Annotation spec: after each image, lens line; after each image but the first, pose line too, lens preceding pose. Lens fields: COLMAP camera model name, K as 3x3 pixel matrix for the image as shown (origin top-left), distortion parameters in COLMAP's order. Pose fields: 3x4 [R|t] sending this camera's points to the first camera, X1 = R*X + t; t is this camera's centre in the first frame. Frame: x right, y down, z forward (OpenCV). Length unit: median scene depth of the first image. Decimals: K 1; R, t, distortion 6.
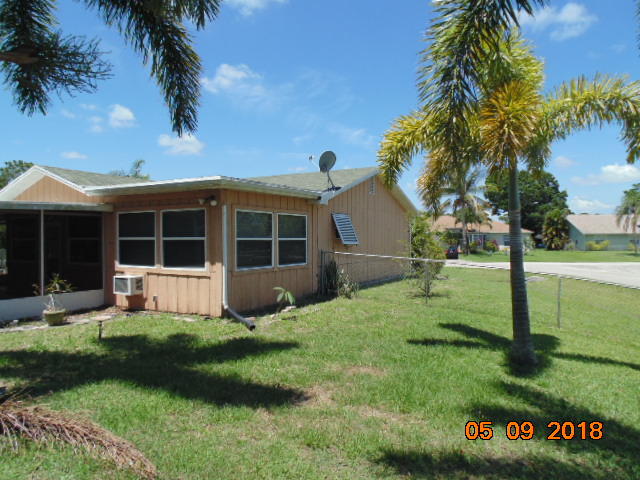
lens RADIAL K [[459.4, 0, 320.0], [0, 459.4, 239.8], [0, 0, 1]] dist [-0.023479, 0.002489]
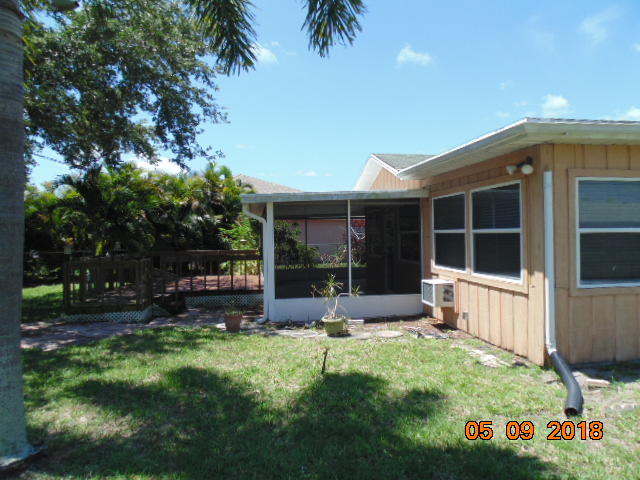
lens RADIAL K [[459.4, 0, 321.4], [0, 459.4, 229.8], [0, 0, 1]] dist [-0.023479, 0.002489]
pose [[0.630397, -0.009749, -0.776211, 0.051033], [0.003617, 0.999947, -0.009622, 0.001168], [0.776264, 0.003258, 0.630399, 0.393264]]
